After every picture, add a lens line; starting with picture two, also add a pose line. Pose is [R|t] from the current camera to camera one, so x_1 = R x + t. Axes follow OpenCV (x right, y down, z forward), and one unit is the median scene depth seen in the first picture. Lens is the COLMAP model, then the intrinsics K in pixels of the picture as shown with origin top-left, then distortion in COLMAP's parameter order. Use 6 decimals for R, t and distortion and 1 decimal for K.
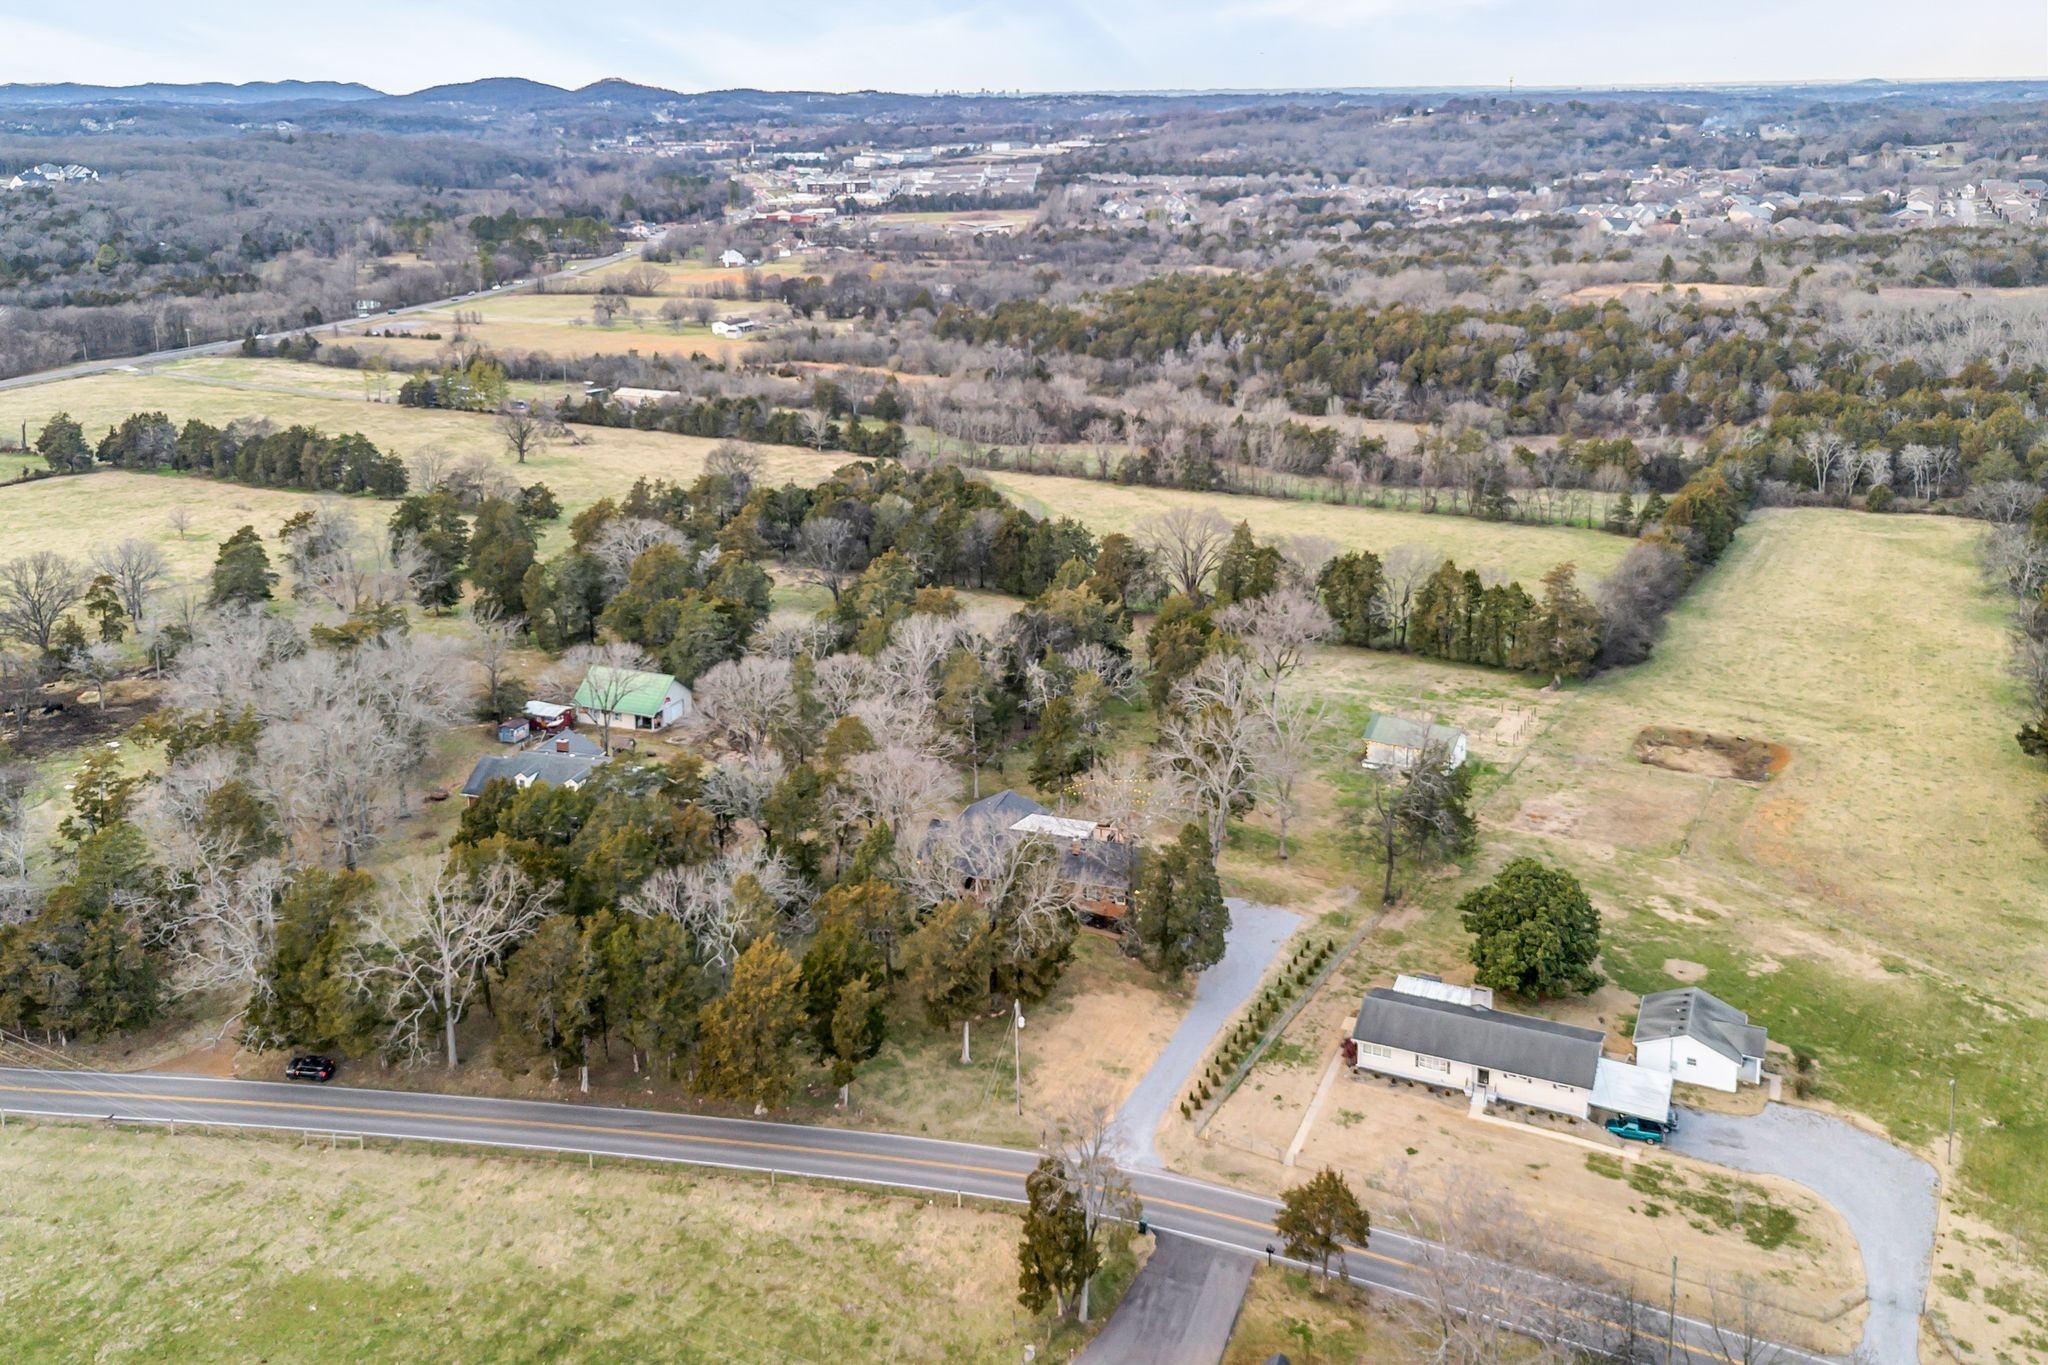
lens RADIAL K [[1710.2, 0, 1030.3], [0, 1710.2, 488.8], [0, 0, 1]] dist [0.062613, -0.066595]
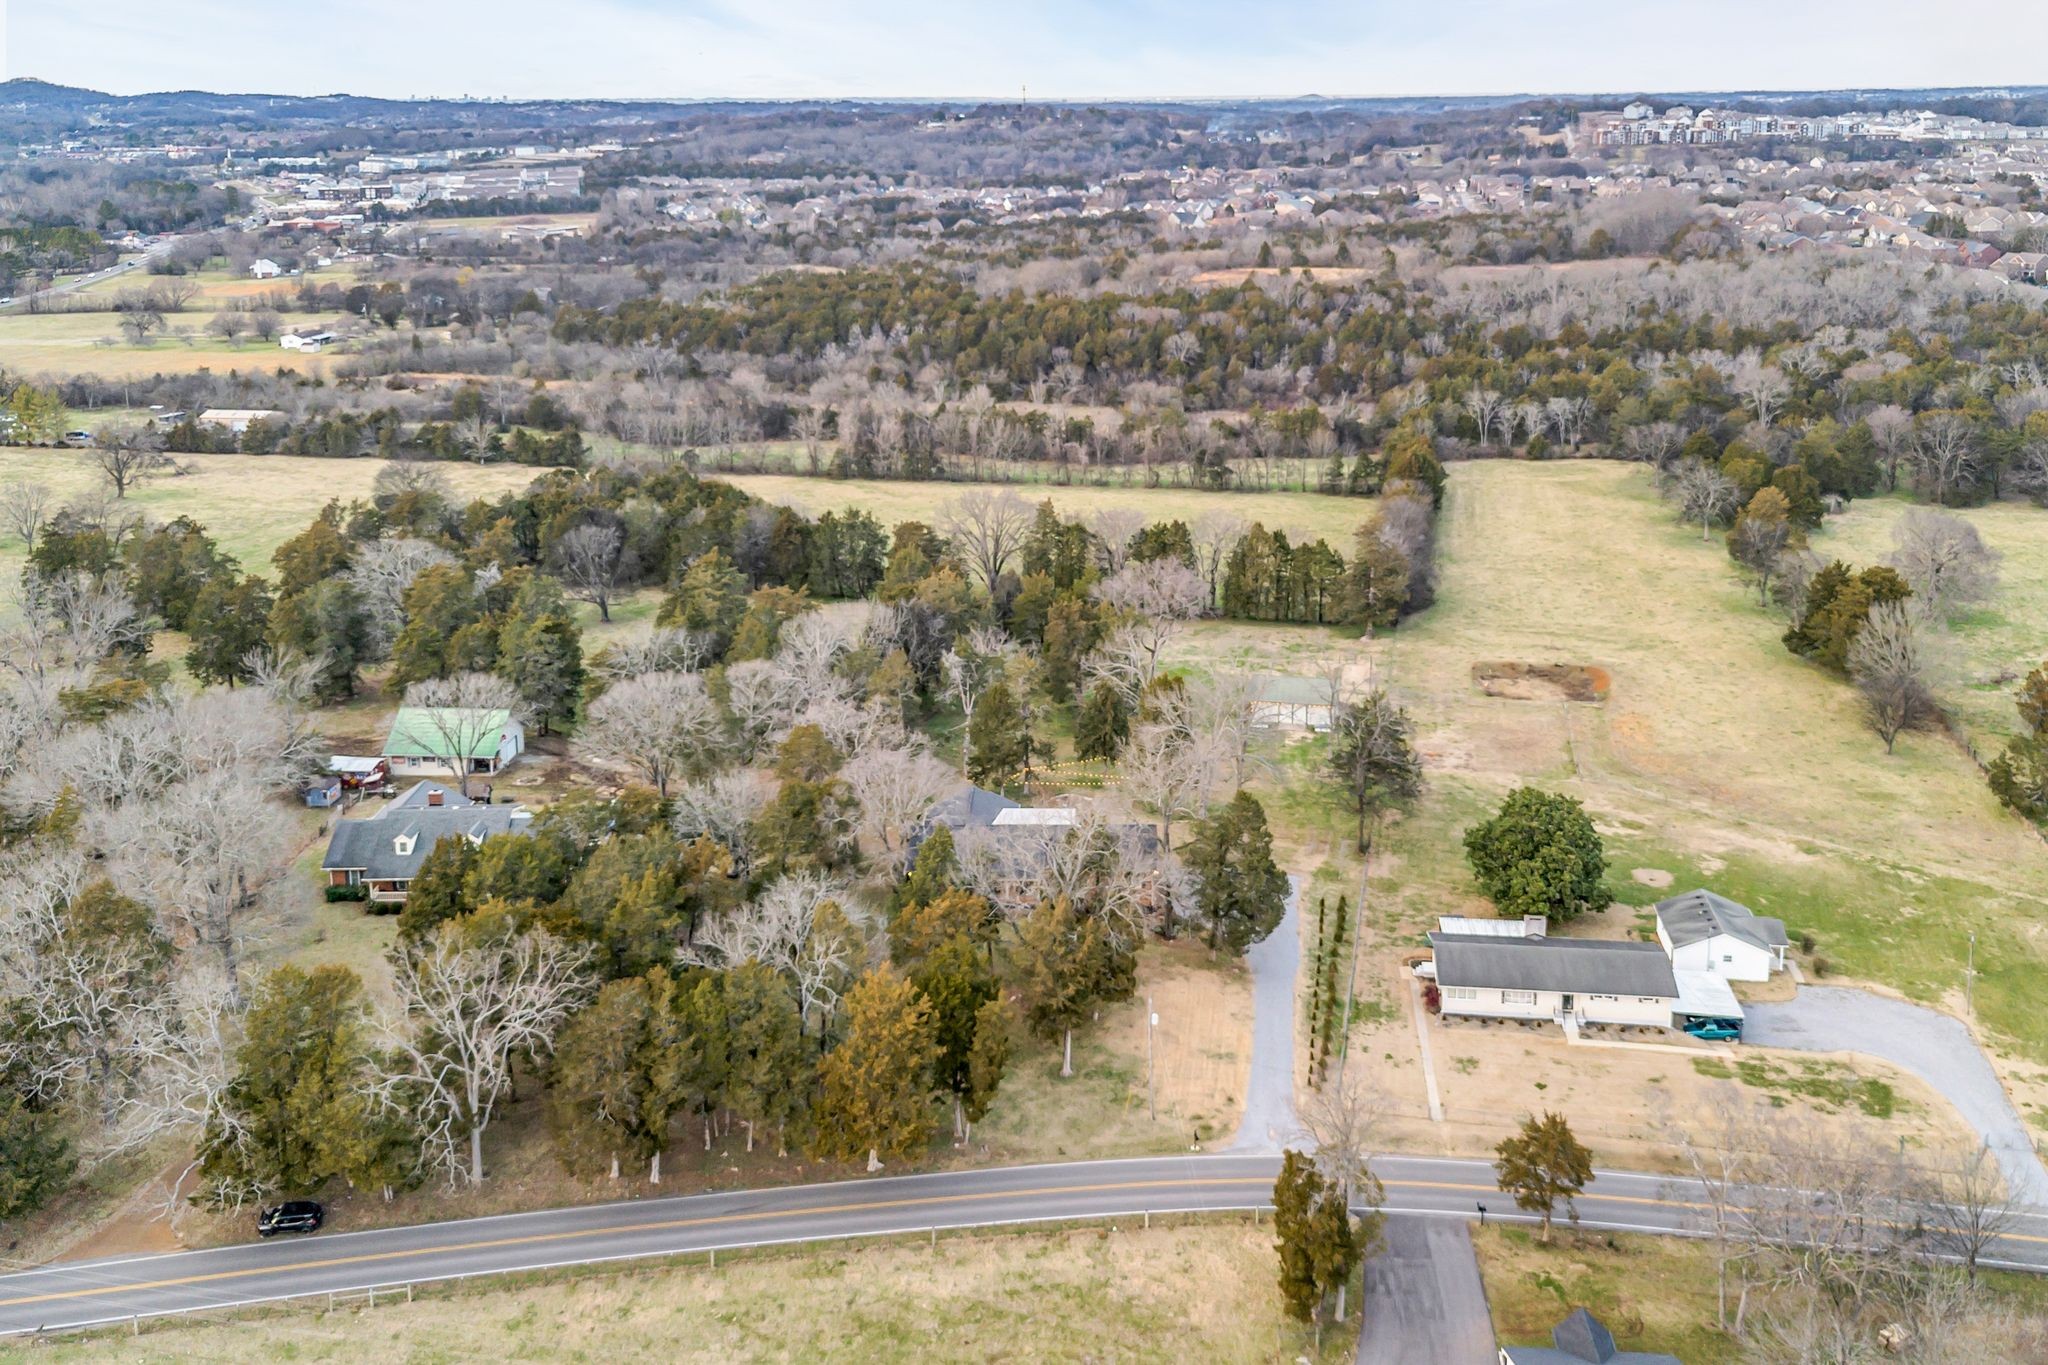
lens RADIAL K [[1696.2, 0, 1080.1], [0, 1696.2, 497.3], [0, 0, 1]] dist [0.044772, -0.032060]
pose [[0.952260, -0.064942, 0.298301, -0.166162], [0.064498, 0.997853, 0.011342, 0.009263], [-0.298397, 0.008439, 0.954404, 0.074990]]
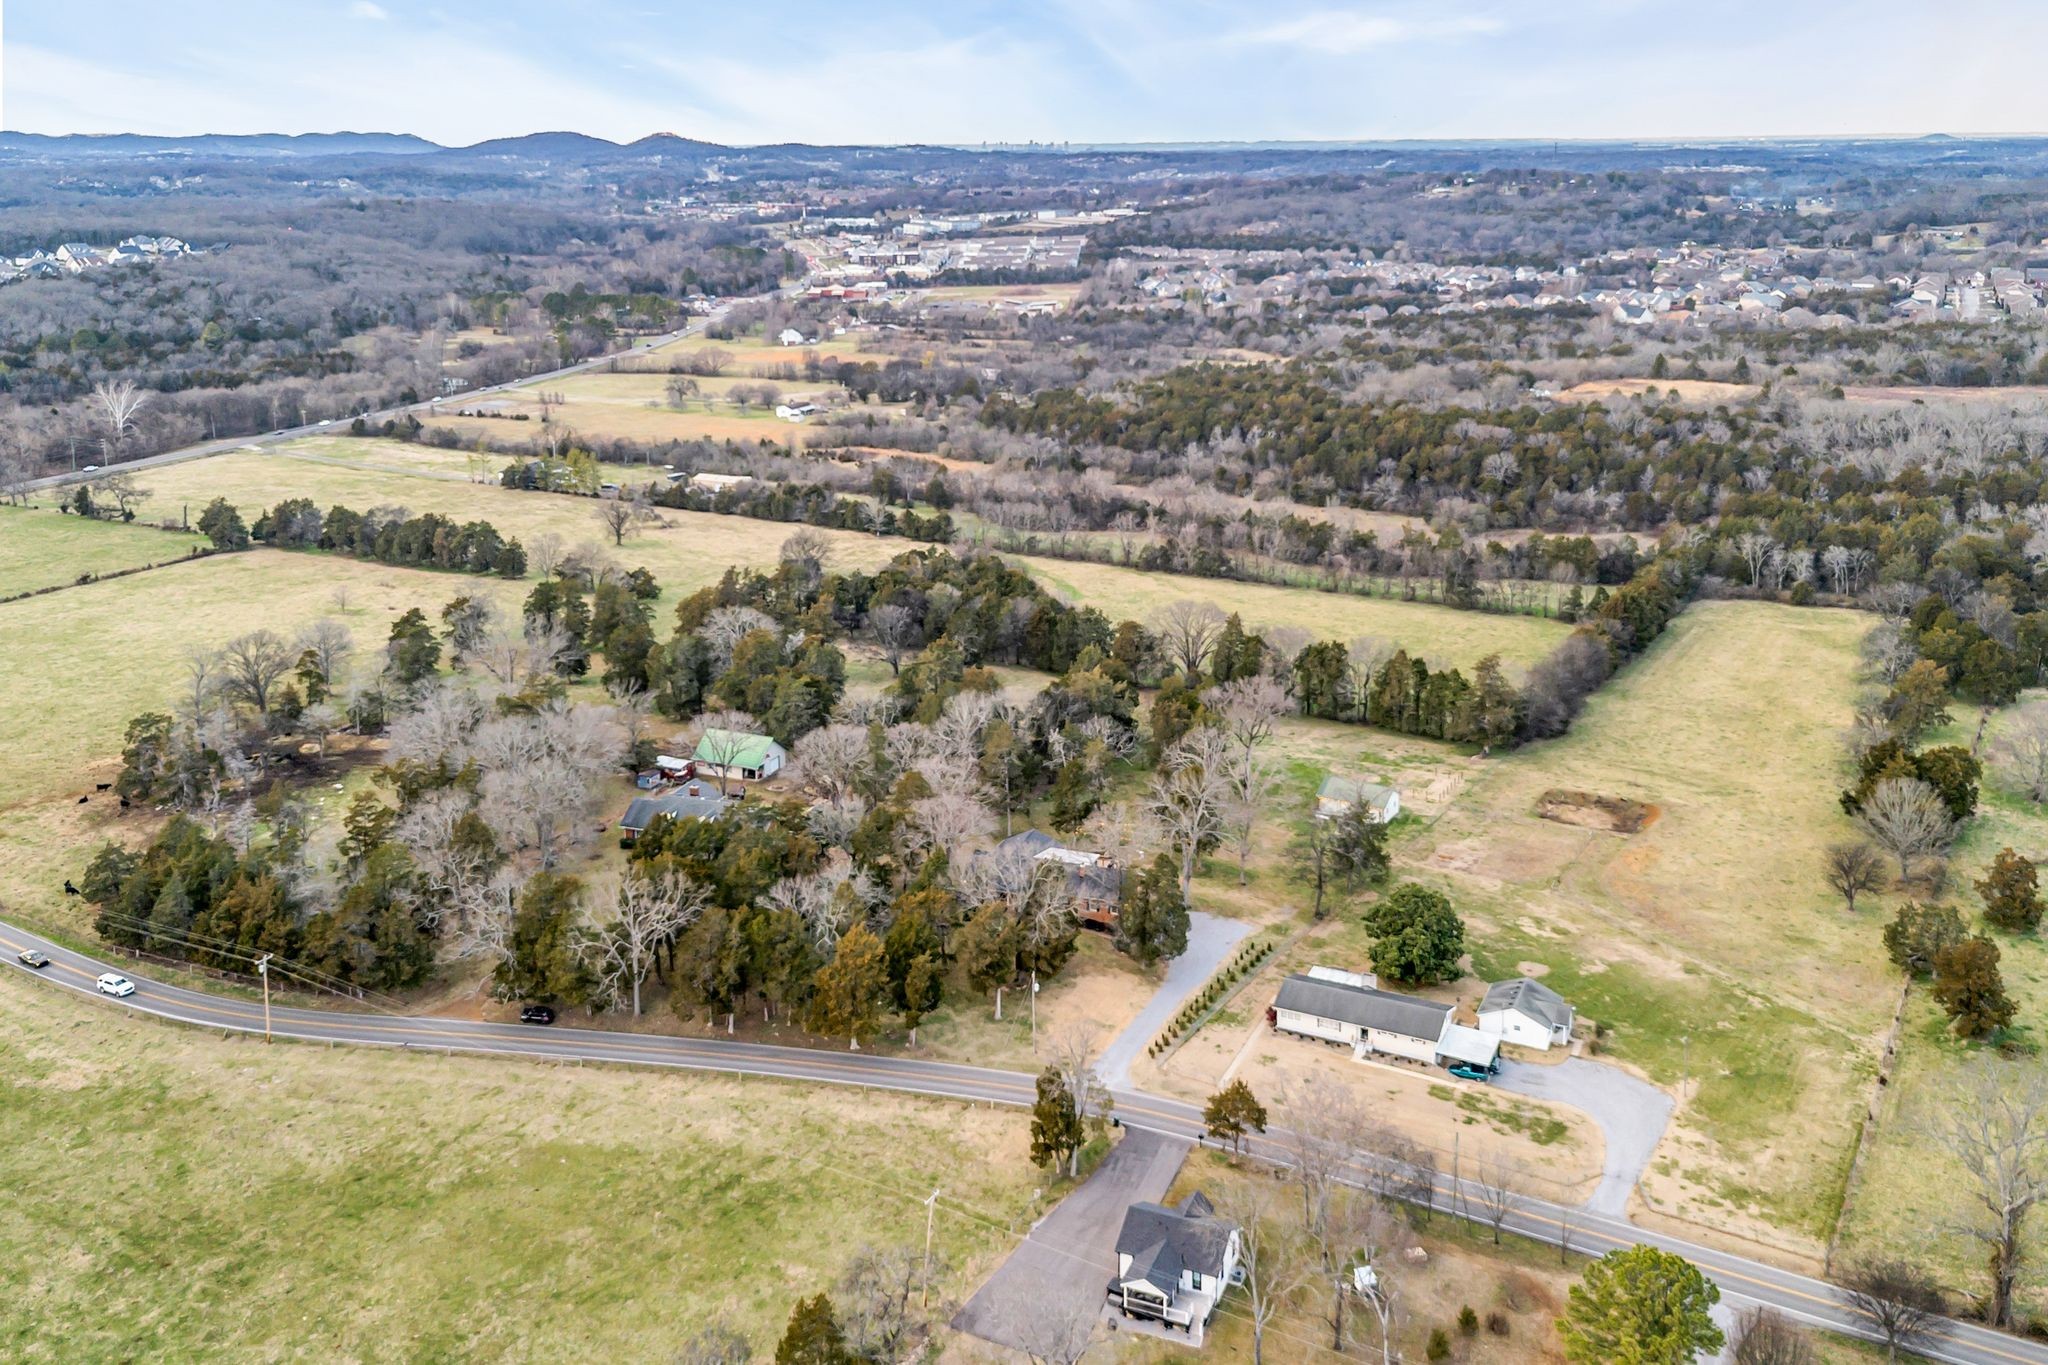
lens RADIAL K [[1724.9, 0, 1032.5], [0, 1724.9, 513.9], [0, 0, 1]] dist [0.087131, -0.120779]
pose [[0.999647, 0.009806, -0.024677, 0.012856], [-0.010217, 0.999810, -0.016621, -0.033511], [0.024509, 0.016867, 0.999557, -0.251667]]
